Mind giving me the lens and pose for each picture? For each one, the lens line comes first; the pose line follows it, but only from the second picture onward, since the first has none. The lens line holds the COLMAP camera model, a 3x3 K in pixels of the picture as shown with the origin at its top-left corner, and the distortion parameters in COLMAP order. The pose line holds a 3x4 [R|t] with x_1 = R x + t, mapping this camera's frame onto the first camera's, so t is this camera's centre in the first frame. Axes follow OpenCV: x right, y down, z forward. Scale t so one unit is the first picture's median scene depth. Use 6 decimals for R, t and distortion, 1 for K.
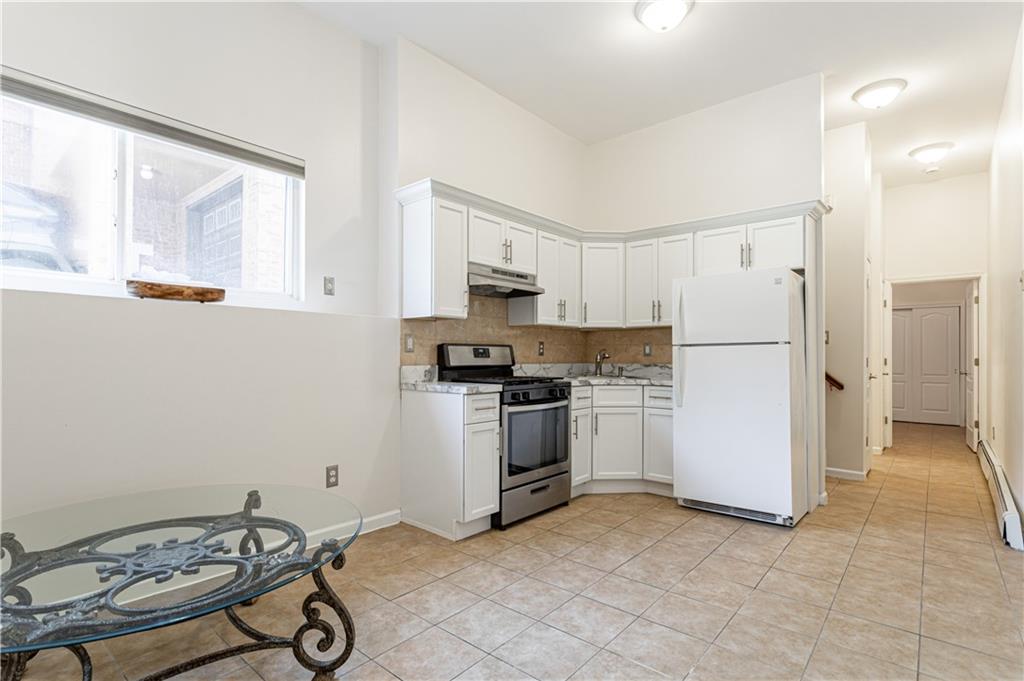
lens RADIAL K [[495.8, 0, 513.1], [0, 495.8, 350.4], [0, 0, 1]] dist [-0.003784, 0.003124]
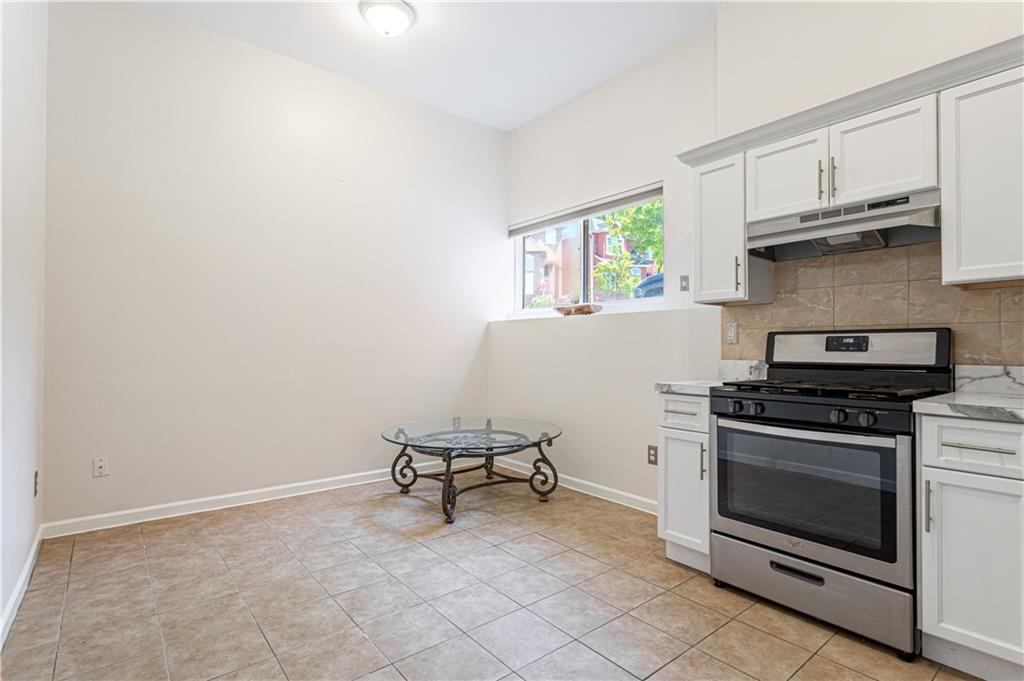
lens RADIAL K [[495.8, 0, 509.9], [0, 495.8, 341.4], [0, 0, 1]] dist [-0.003784, 0.003124]
pose [[-0.180480, -0.016382, -0.983442, 0.812045], [0.006951, 0.999815, -0.017931, 0.013057], [0.983554, -0.010073, -0.180332, 0.888954]]
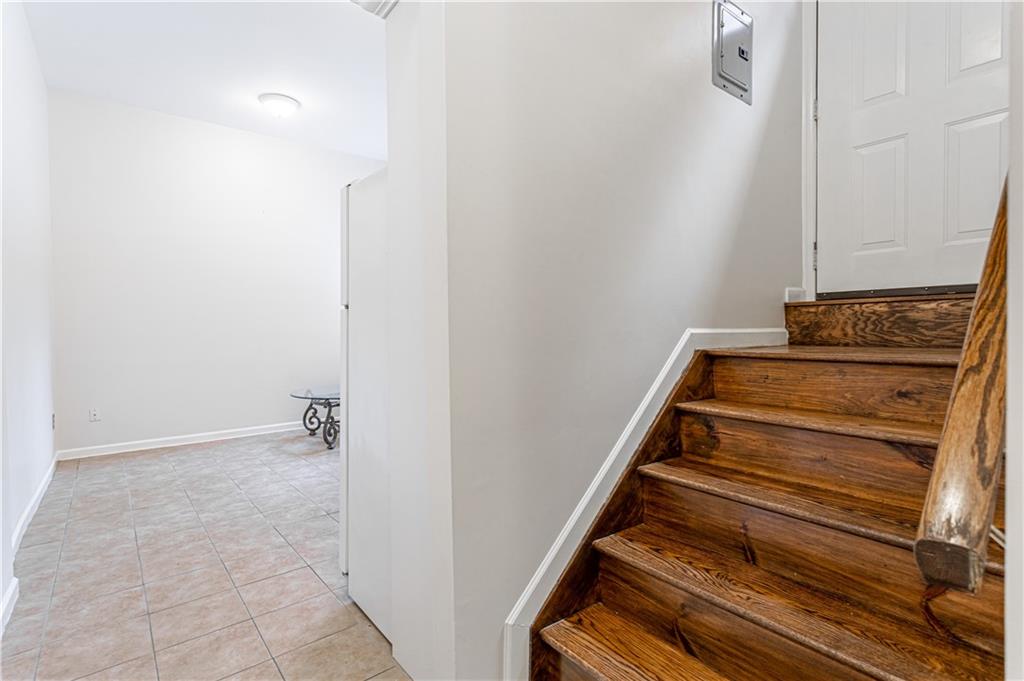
lens RADIAL K [[495.8, 0, 514.2], [0, 495.8, 336.6], [0, 0, 1]] dist [-0.003784, 0.003124]
pose [[-0.173092, 0.013138, -0.984818, 1.239007], [0.023279, 0.999686, 0.009245, 0.019929], [0.984631, -0.021325, -0.173343, 1.422992]]
